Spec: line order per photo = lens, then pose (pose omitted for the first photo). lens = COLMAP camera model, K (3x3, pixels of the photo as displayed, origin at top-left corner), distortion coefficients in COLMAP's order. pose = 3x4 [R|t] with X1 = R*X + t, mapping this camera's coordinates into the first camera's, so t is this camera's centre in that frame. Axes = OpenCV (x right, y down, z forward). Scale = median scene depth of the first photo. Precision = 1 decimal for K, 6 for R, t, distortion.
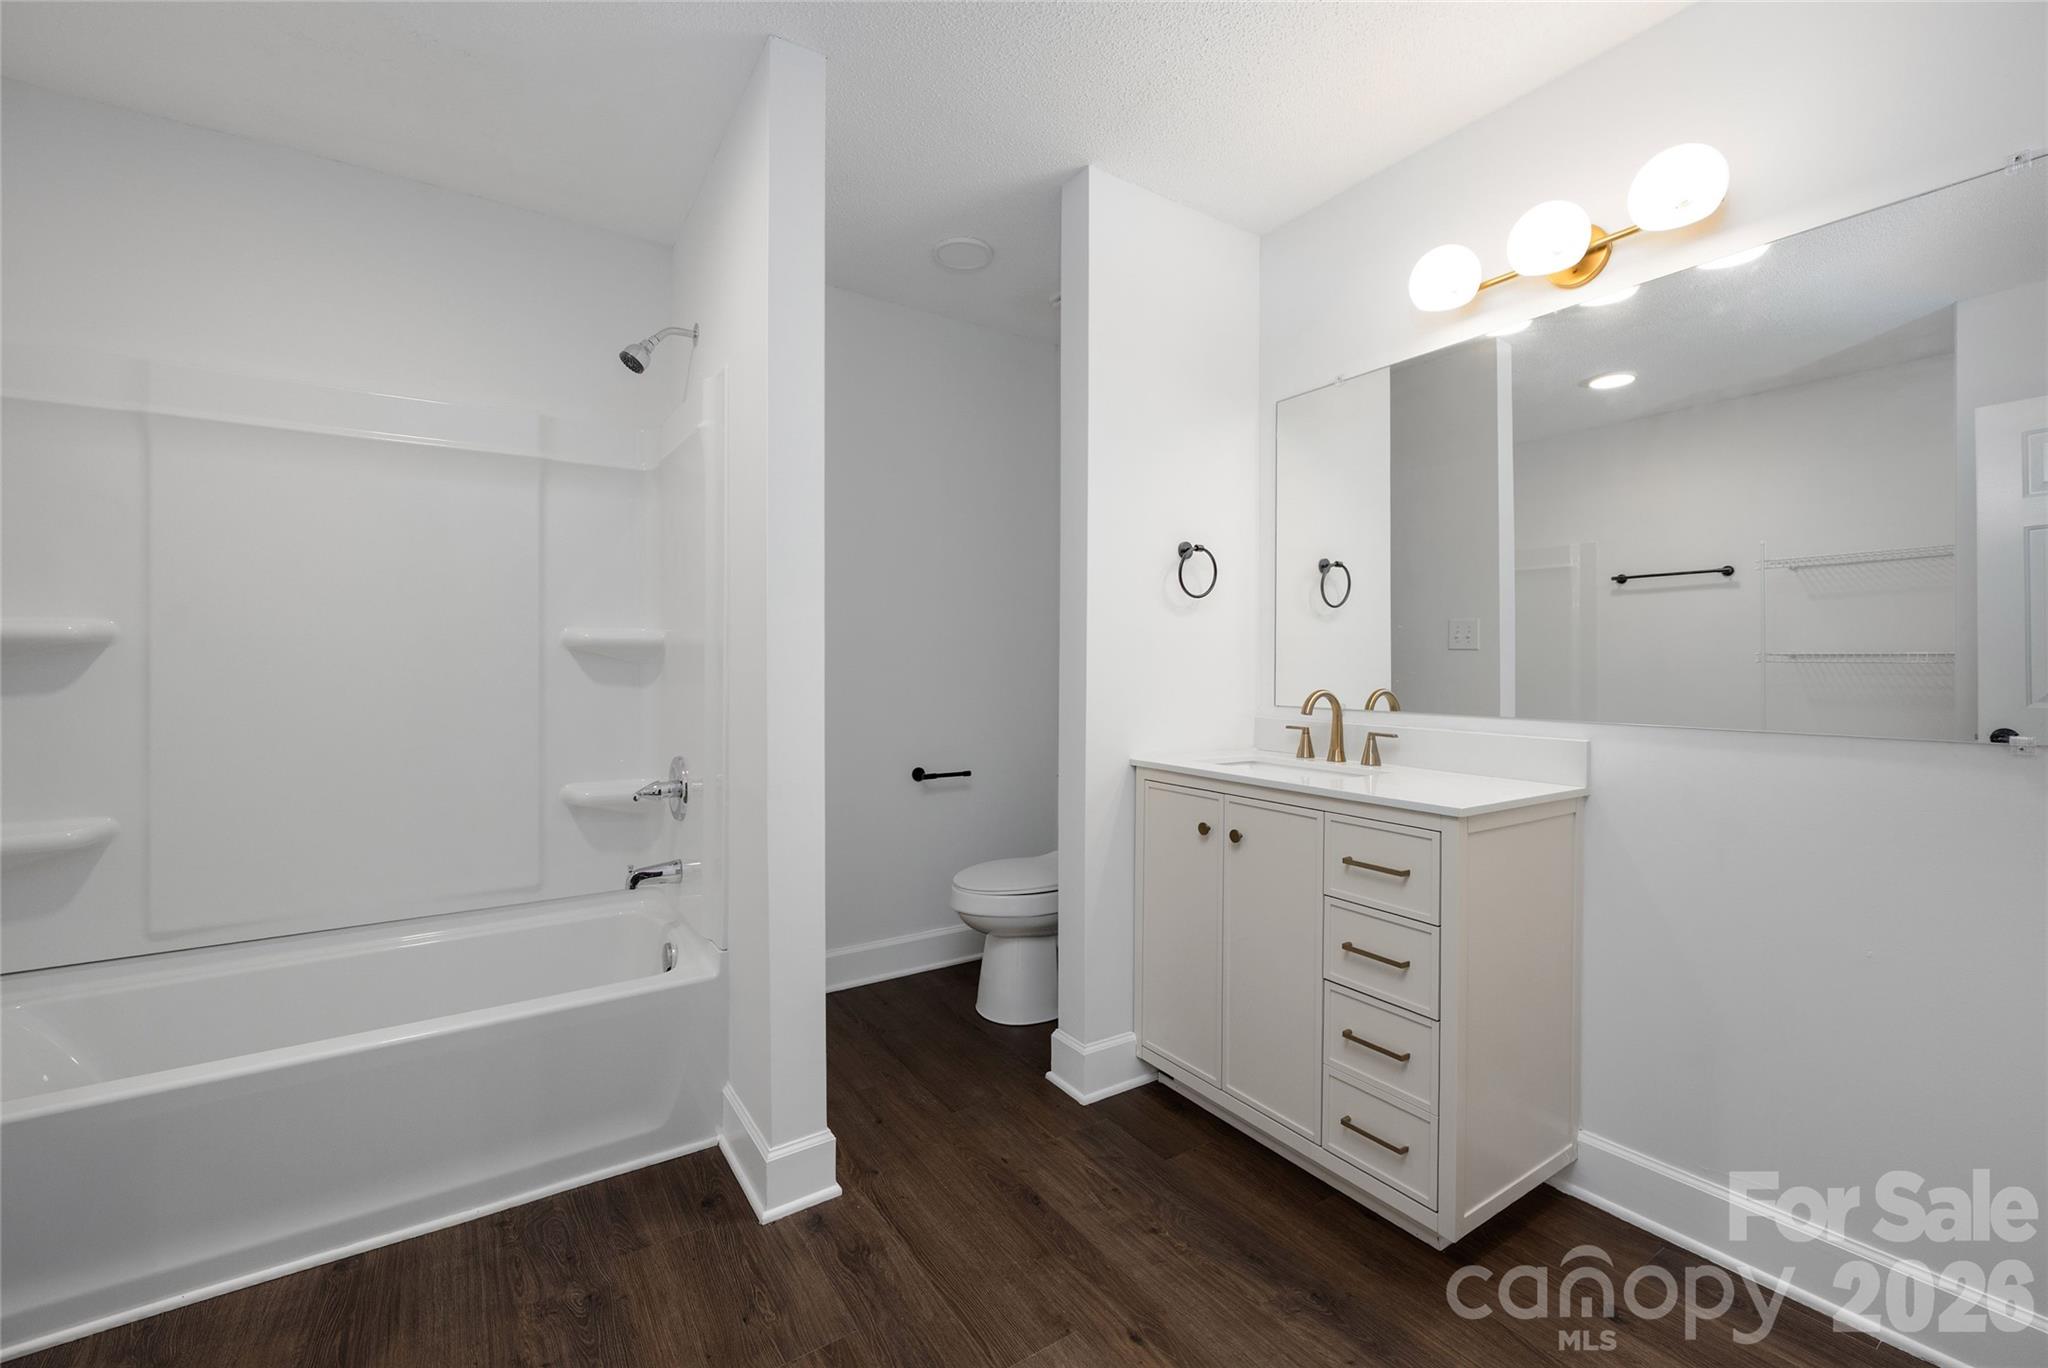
lens RADIAL K [[830.6, 0, 1036.4], [0, 830.6, 674.7], [0, 0, 1]] dist [-0.004082, -0.000738]
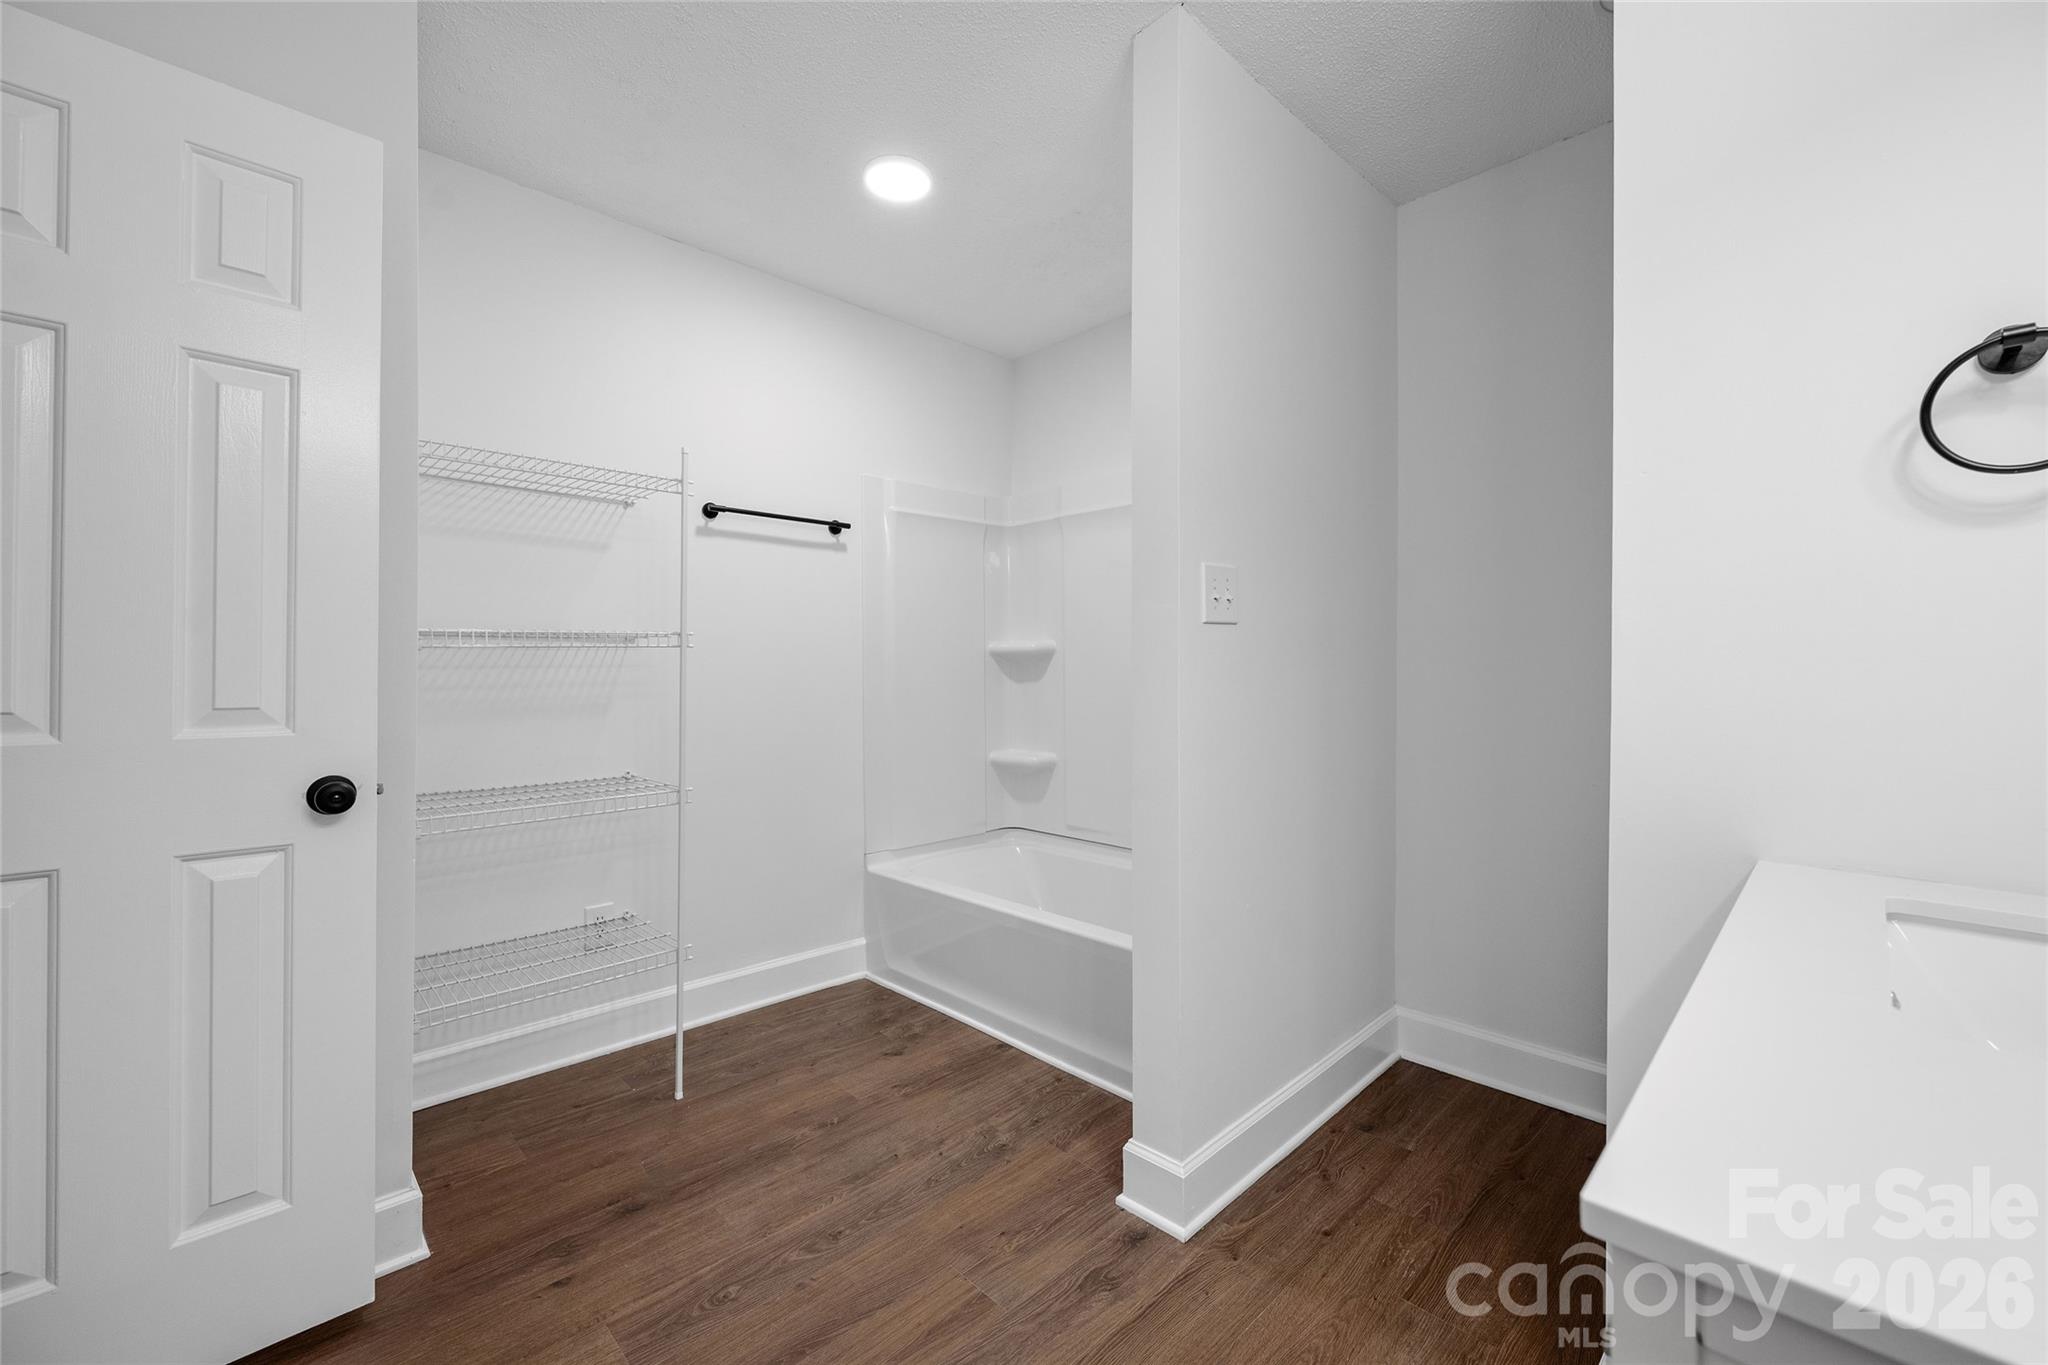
lens RADIAL K [[830.6, 0, 1029.7], [0, 830.6, 663.0], [0, 0, 1]] dist [-0.004082, -0.000738]
pose [[0.185959, -0.000452, -0.982557, 0.709943], [-0.005337, 0.999985, -0.001471, -0.015017], [0.982543, 0.005518, 0.185954, 0.731957]]
